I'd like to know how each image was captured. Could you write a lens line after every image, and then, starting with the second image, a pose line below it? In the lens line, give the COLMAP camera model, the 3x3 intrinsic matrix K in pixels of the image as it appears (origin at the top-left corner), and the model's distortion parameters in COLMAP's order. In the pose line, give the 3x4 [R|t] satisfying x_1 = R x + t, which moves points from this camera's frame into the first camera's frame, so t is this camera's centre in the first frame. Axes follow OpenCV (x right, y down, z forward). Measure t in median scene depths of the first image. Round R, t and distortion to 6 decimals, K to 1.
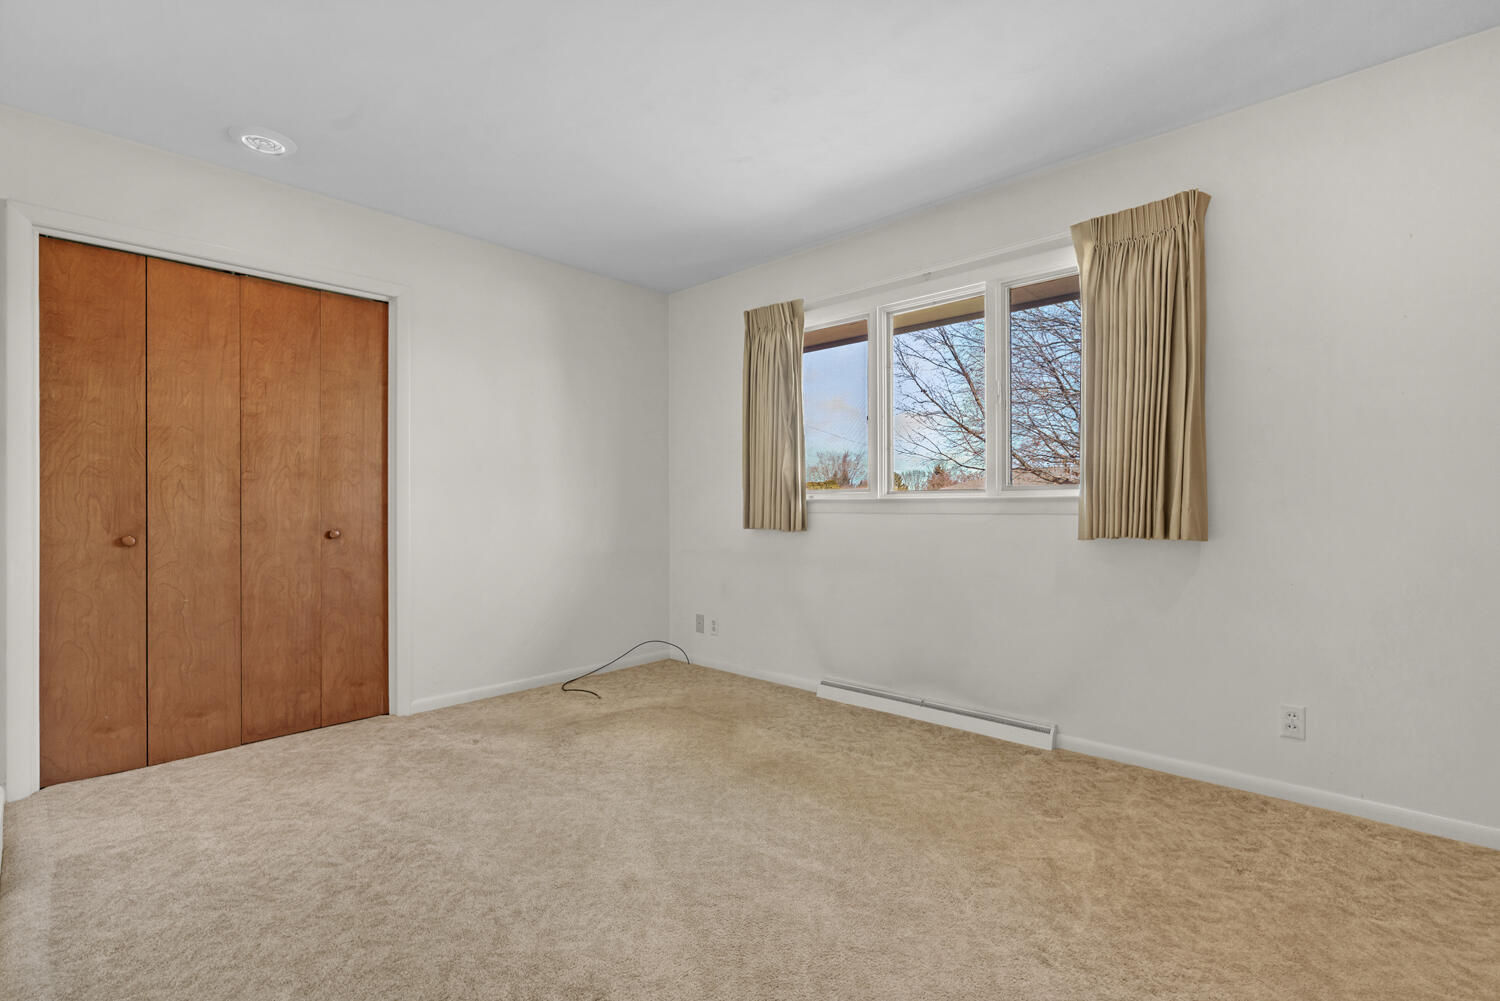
lens RADIAL K [[693.8, 0, 736.9], [0, 693.8, 506.9], [0, 0, 1]] dist [-0.001666, 0.002310]
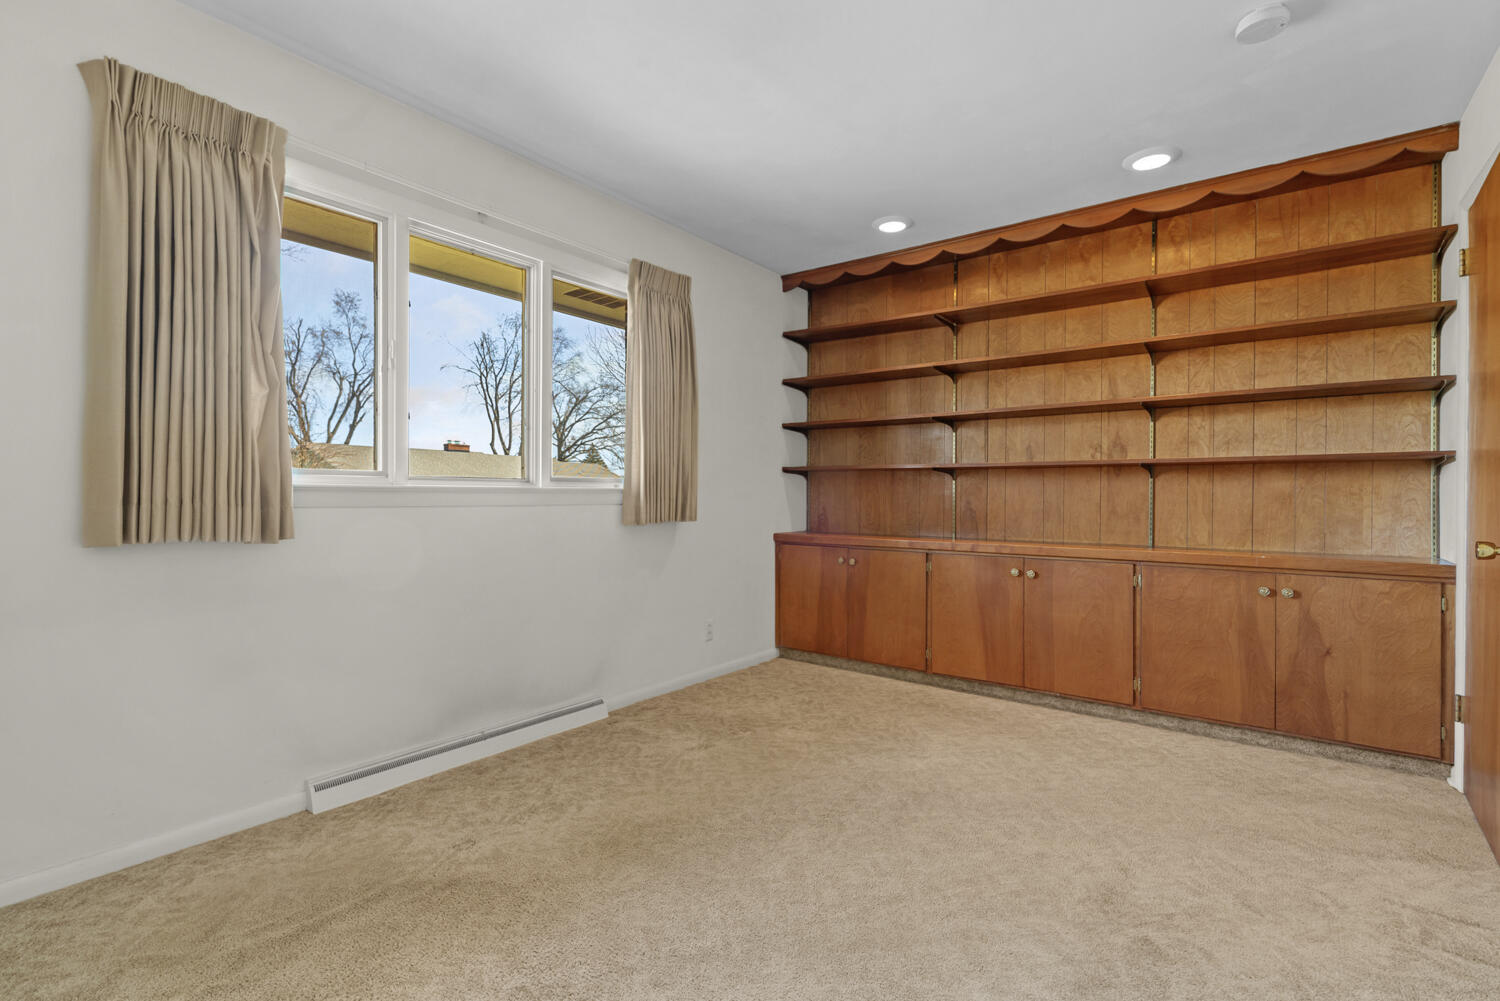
lens RADIAL K [[693.8, 0, 736.8], [0, 693.8, 497.9], [0, 0, 1]] dist [-0.001666, 0.002310]
pose [[-0.101674, 0.003398, 0.994812, -0.661249], [0.009586, 0.999951, -0.002436, 0.004733], [-0.994772, 0.009289, -0.101701, 0.883805]]
